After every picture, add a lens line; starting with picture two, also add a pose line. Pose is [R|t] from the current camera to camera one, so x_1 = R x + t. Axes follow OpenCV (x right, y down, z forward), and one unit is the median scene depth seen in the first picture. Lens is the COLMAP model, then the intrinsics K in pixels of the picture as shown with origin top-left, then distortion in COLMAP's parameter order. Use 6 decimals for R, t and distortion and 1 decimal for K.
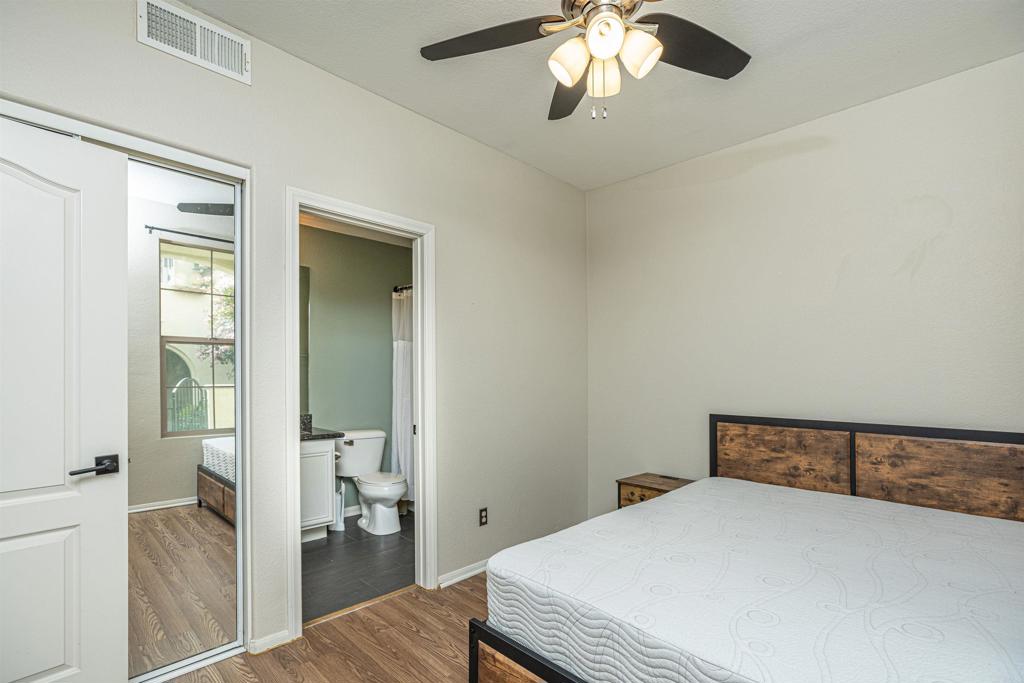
lens RADIAL K [[478.2, 0, 495.2], [0, 478.2, 372.2], [0, 0, 1]] dist [-0.013097, 0.000900]
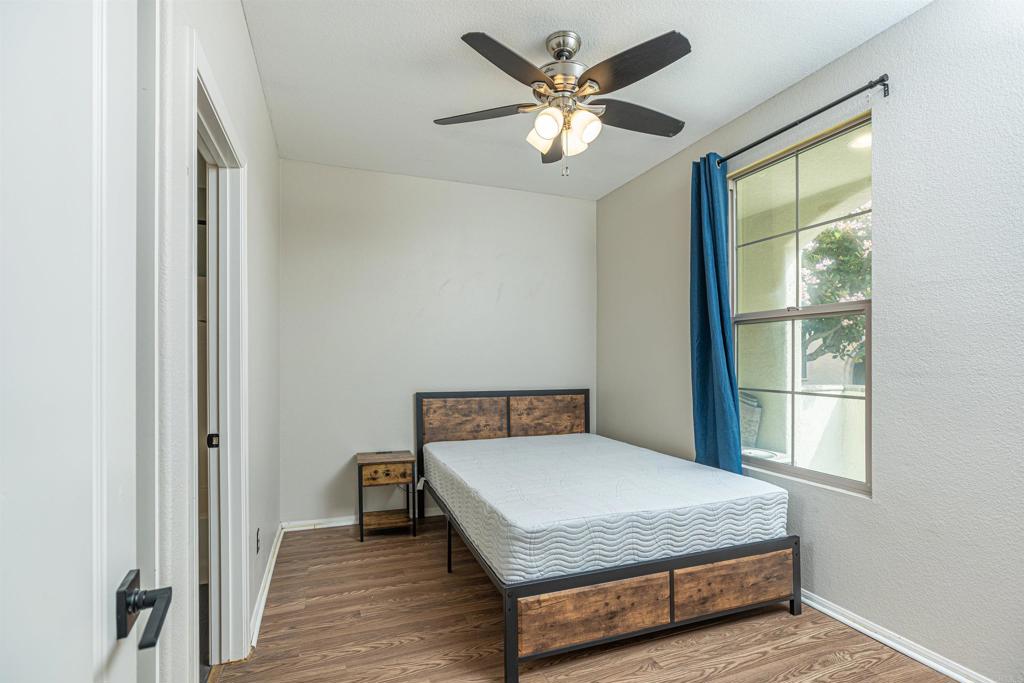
lens RADIAL K [[478.2, 0, 509.6], [0, 478.2, 351.3], [0, 0, 1]] dist [-0.013097, 0.000900]
pose [[0.398194, 0.014773, 0.917182, -0.688623], [-0.004262, 0.999889, -0.014255, -0.000841], [-0.917292, 0.001767, 0.398212, 0.366138]]
